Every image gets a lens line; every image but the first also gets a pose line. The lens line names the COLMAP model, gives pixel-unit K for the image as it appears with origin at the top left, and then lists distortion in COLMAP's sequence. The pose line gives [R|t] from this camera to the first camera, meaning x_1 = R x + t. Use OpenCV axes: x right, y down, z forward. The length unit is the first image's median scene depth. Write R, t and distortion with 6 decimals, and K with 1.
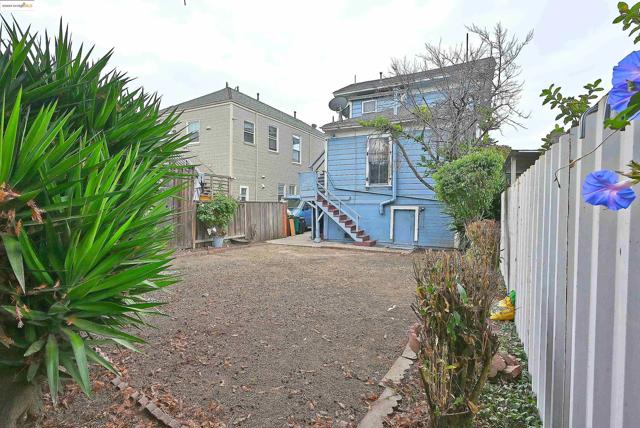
lens RADIAL K [[321.2, 0, 311.4], [0, 321.2, 213.5], [0, 0, 1]] dist [-0.000686, 0.001907]
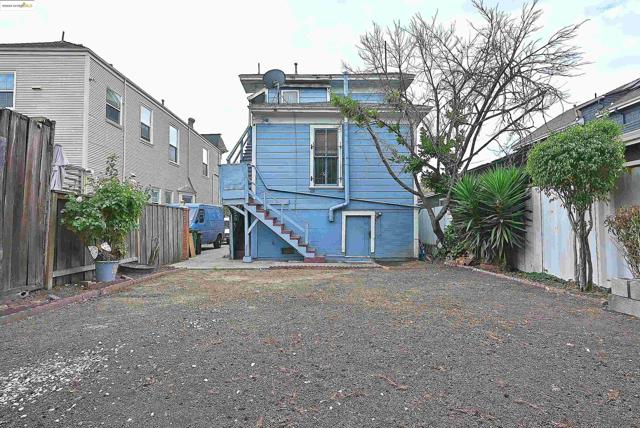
lens RADIAL K [[321.2, 0, 318.7], [0, 321.2, 214.0], [0, 0, 1]] dist [-0.000686, 0.001907]
pose [[0.875430, 0.006440, 0.483303, -0.203756], [0.023376, 0.998177, -0.055643, 0.027210], [-0.482780, 0.060009, 0.873683, 0.311936]]
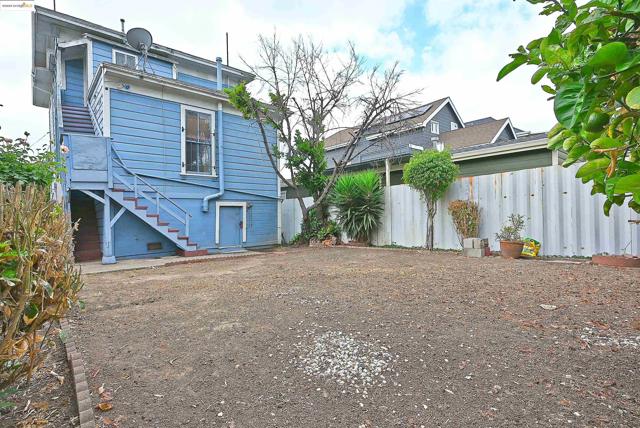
lens RADIAL K [[321.2, 0, 321.2], [0, 321.2, 213.9], [0, 0, 1]] dist [-0.000686, 0.001907]
pose [[0.334243, -0.004980, 0.942474, -0.419069], [0.047310, 0.998814, -0.011501, 0.028467], [-0.941299, 0.048433, 0.334082, 0.490855]]
